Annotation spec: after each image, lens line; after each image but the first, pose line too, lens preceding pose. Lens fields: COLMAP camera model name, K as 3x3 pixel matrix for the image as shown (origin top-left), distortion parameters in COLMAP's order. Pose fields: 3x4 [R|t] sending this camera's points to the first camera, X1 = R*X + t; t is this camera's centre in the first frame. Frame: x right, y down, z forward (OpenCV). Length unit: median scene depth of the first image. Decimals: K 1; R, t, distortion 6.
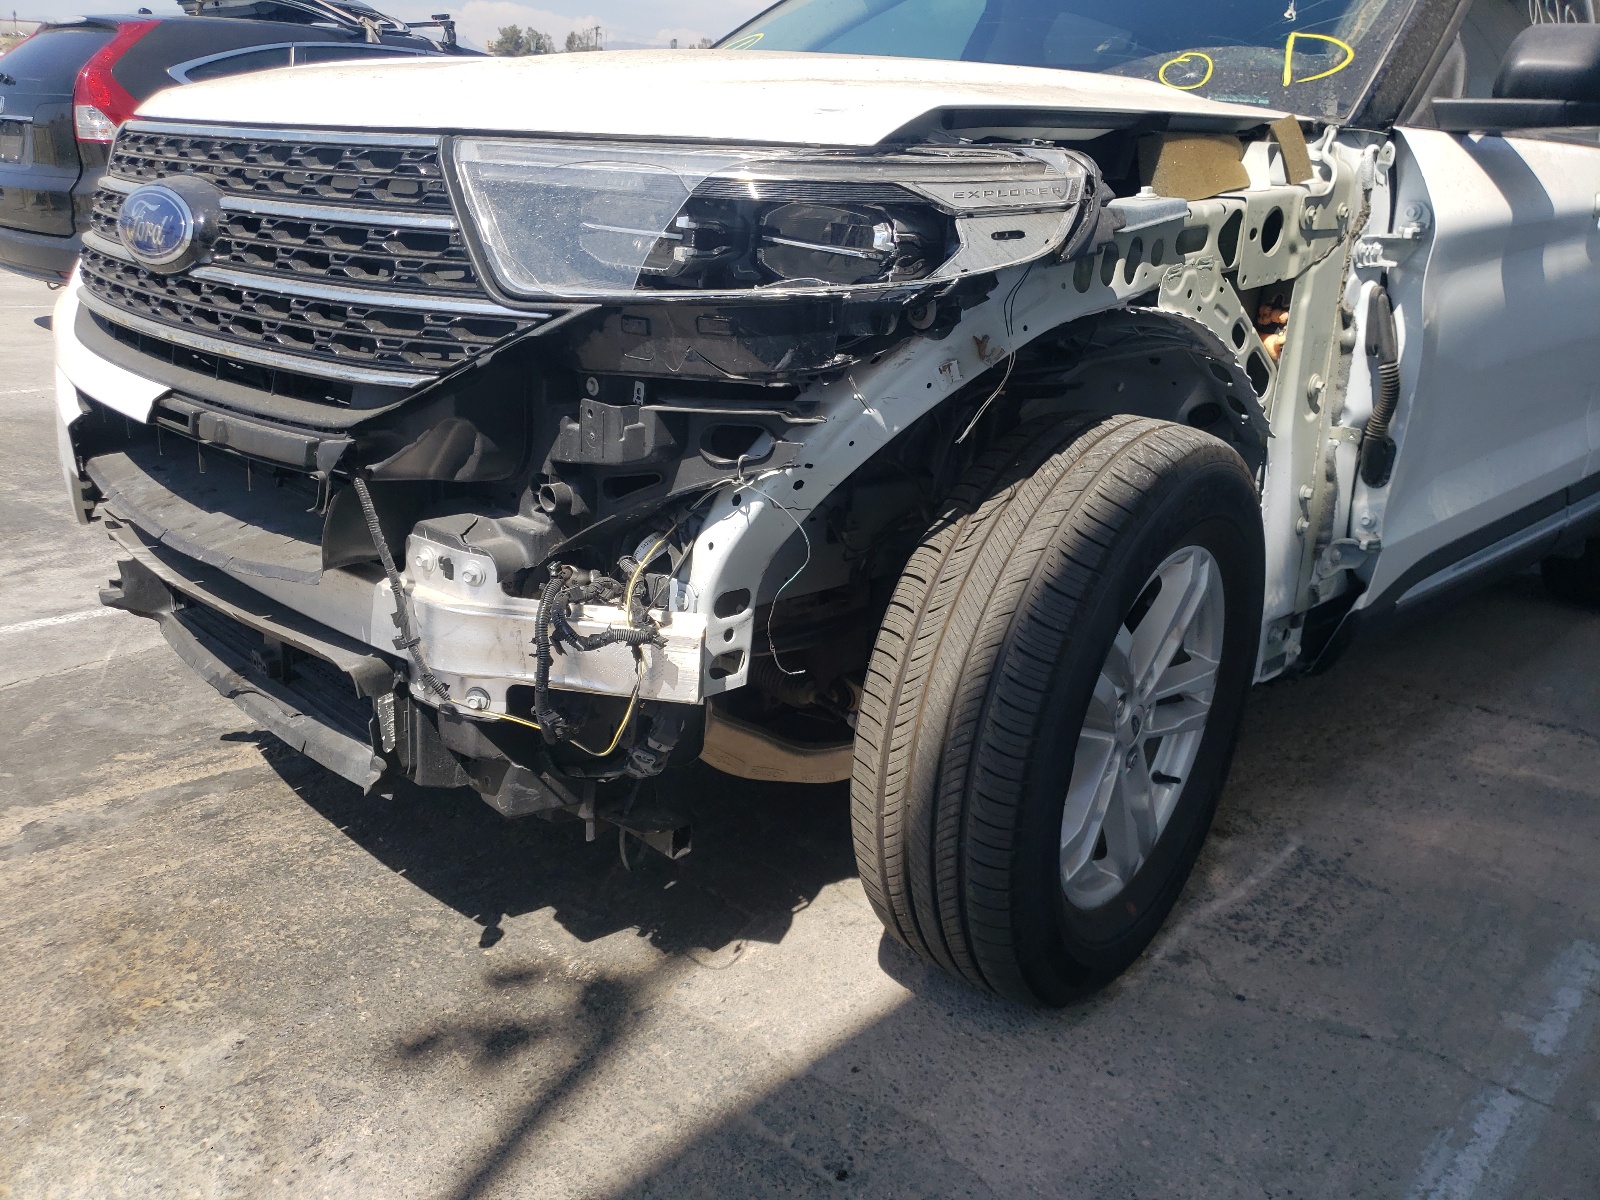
lens RADIAL K [[1241.9, 0, 800.0], [0, 1241.9, 600.0], [0, 0, 1]] dist [0.006234, 0.000892]
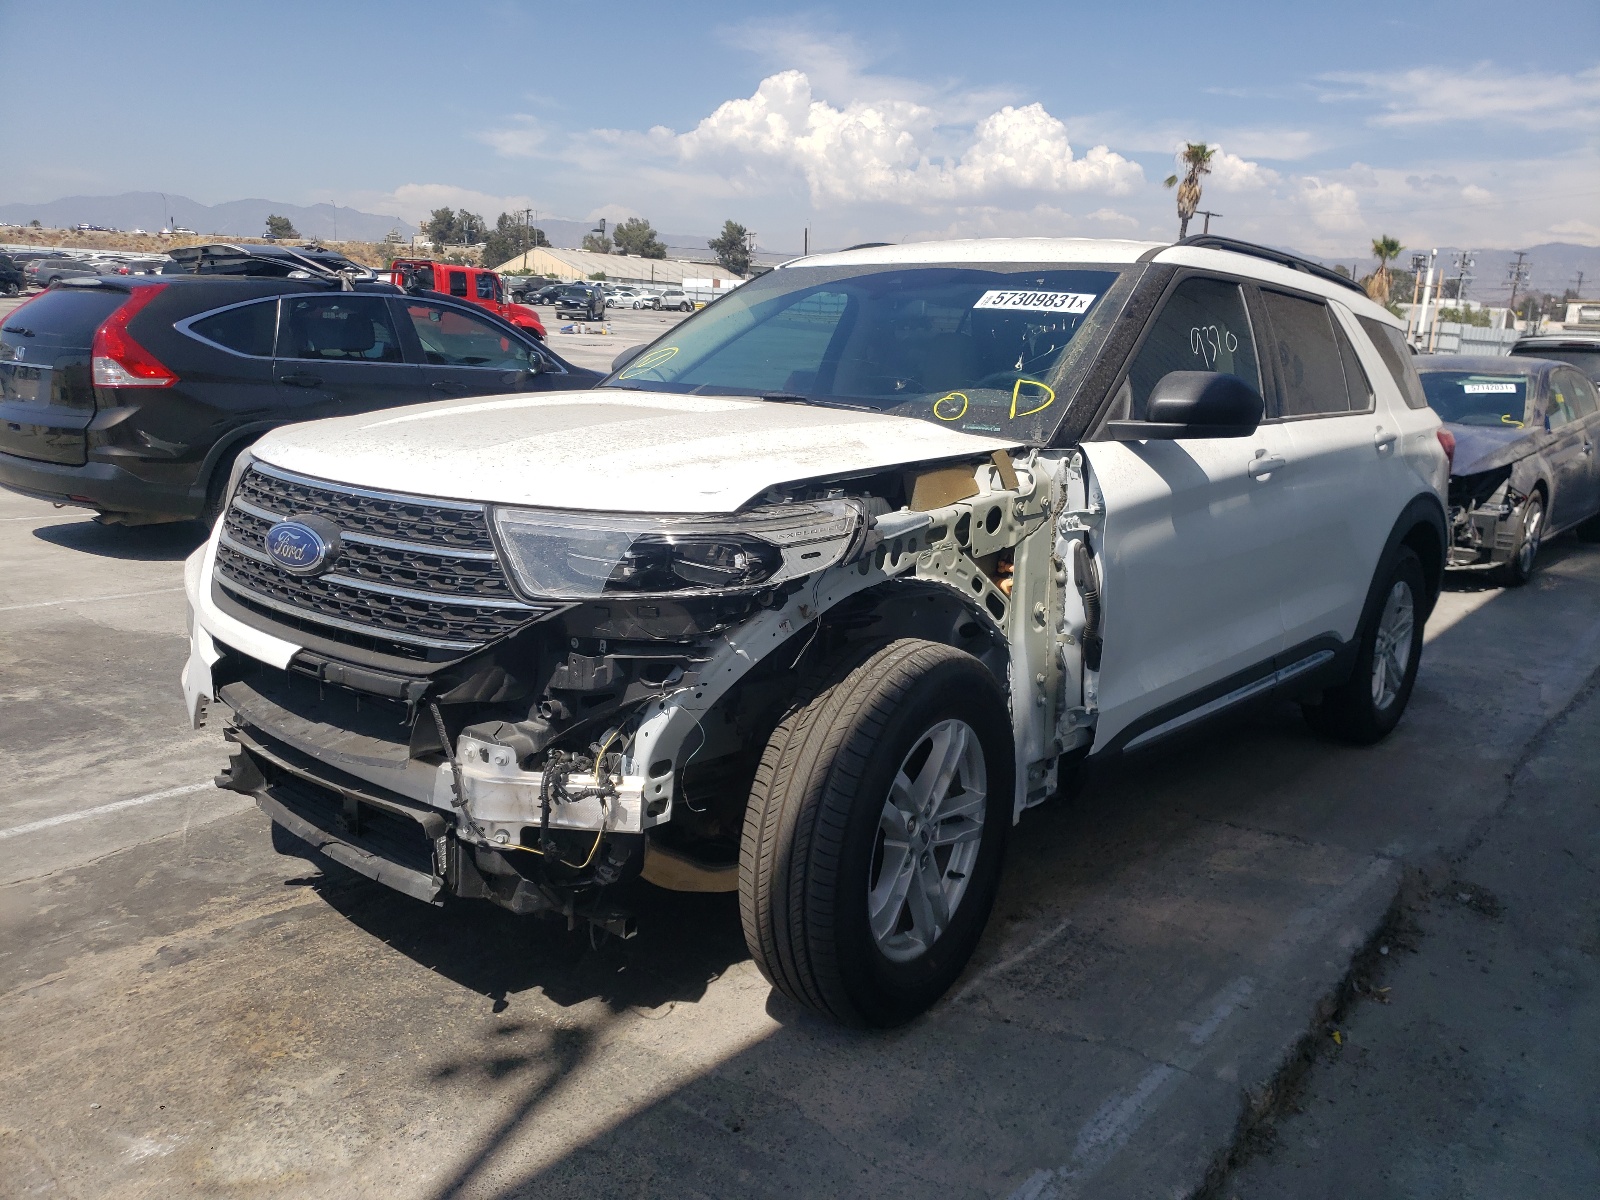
lens RADIAL K [[1204.8, 0, 805.3], [0, 1204.8, 579.6], [0, 0, 1]] dist [0.055630, -0.109930]
pose [[0.997590, -0.030678, 0.062226, 0.041131], [0.039246, 0.989158, -0.141517, -0.011137], [-0.057210, 0.143618, 0.987978, -0.572121]]
